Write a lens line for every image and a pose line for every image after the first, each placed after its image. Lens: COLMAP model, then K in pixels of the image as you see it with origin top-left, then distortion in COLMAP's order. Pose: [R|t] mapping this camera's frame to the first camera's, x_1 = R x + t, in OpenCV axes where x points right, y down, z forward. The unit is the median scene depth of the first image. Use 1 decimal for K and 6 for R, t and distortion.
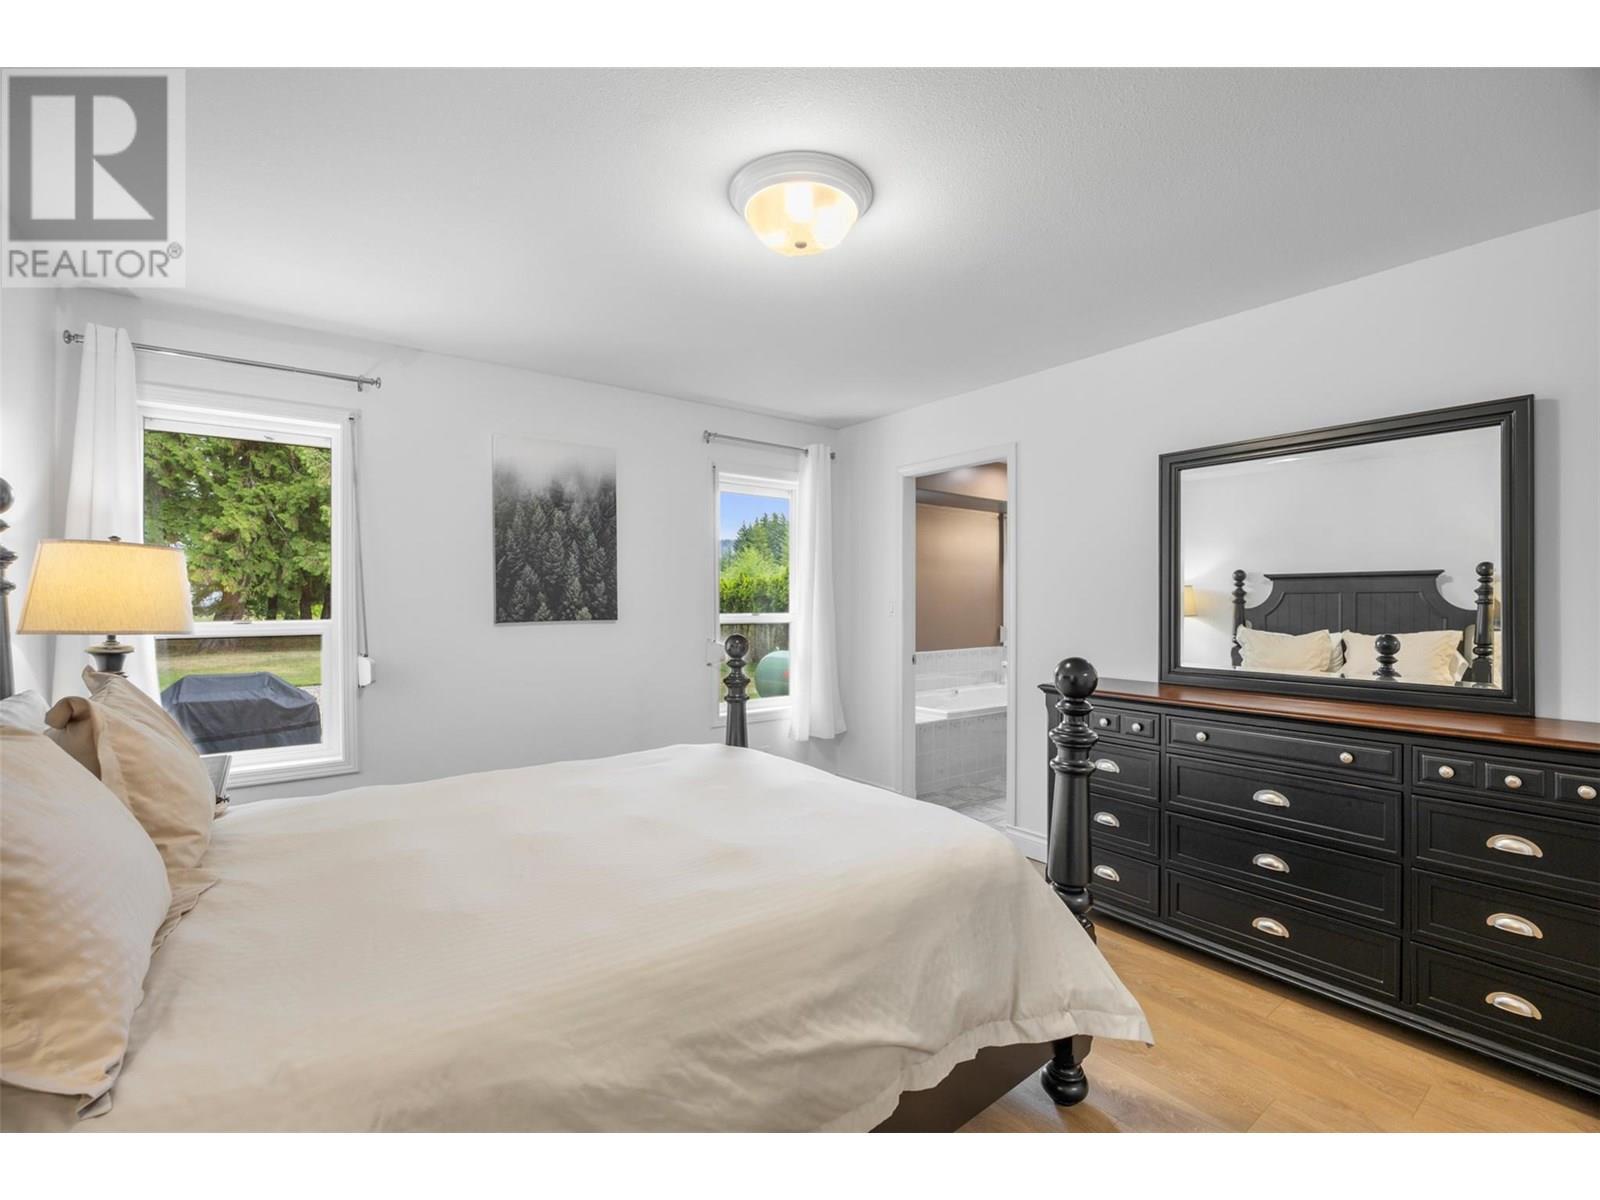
lens RADIAL K [[704.0, 0, 799.0], [0, 704.0, 603.9], [0, 0, 1]] dist [-0.013592, 0.001205]
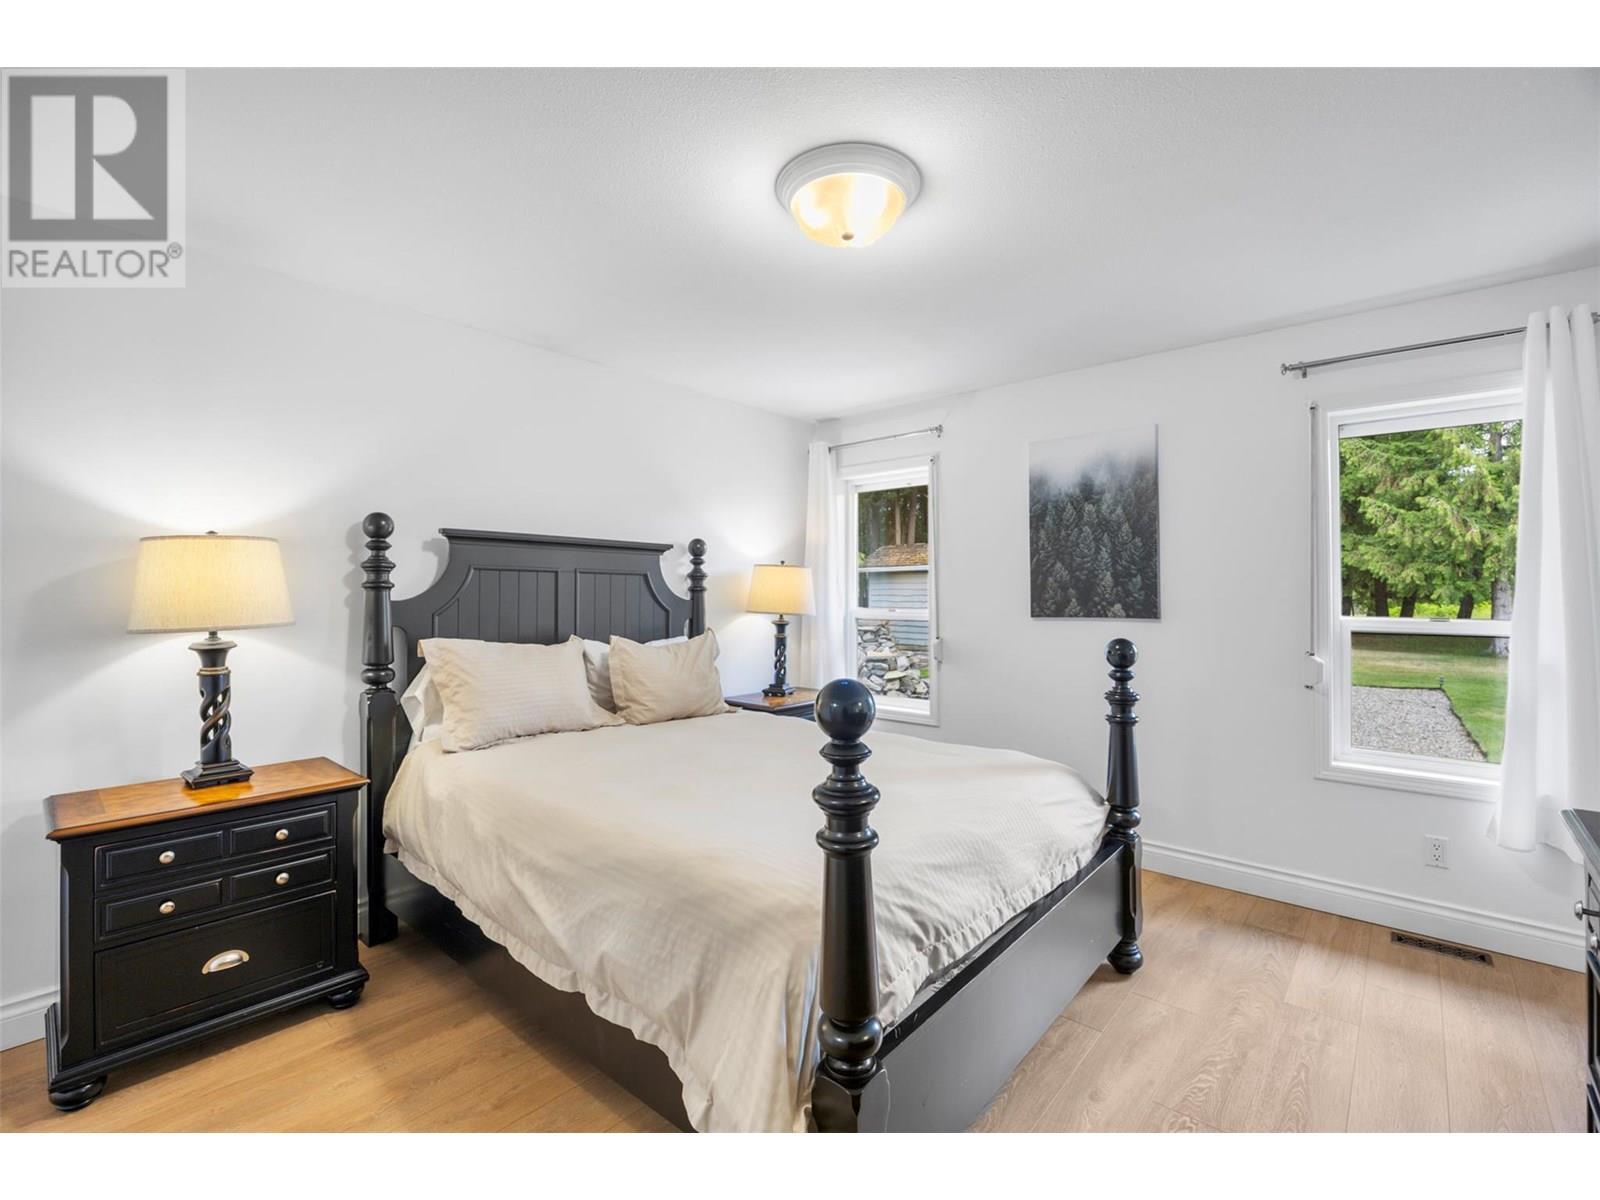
lens RADIAL K [[697.7, 0, 800.2], [0, 697.7, 602.1], [0, 0, 1]] dist [-0.013263, 0.000604]
pose [[0.221363, 0.007495, -0.975163, 0.512623], [-0.008452, 0.999948, 0.005767, 0.000721], [0.975155, 0.006965, 0.221415, 0.397103]]
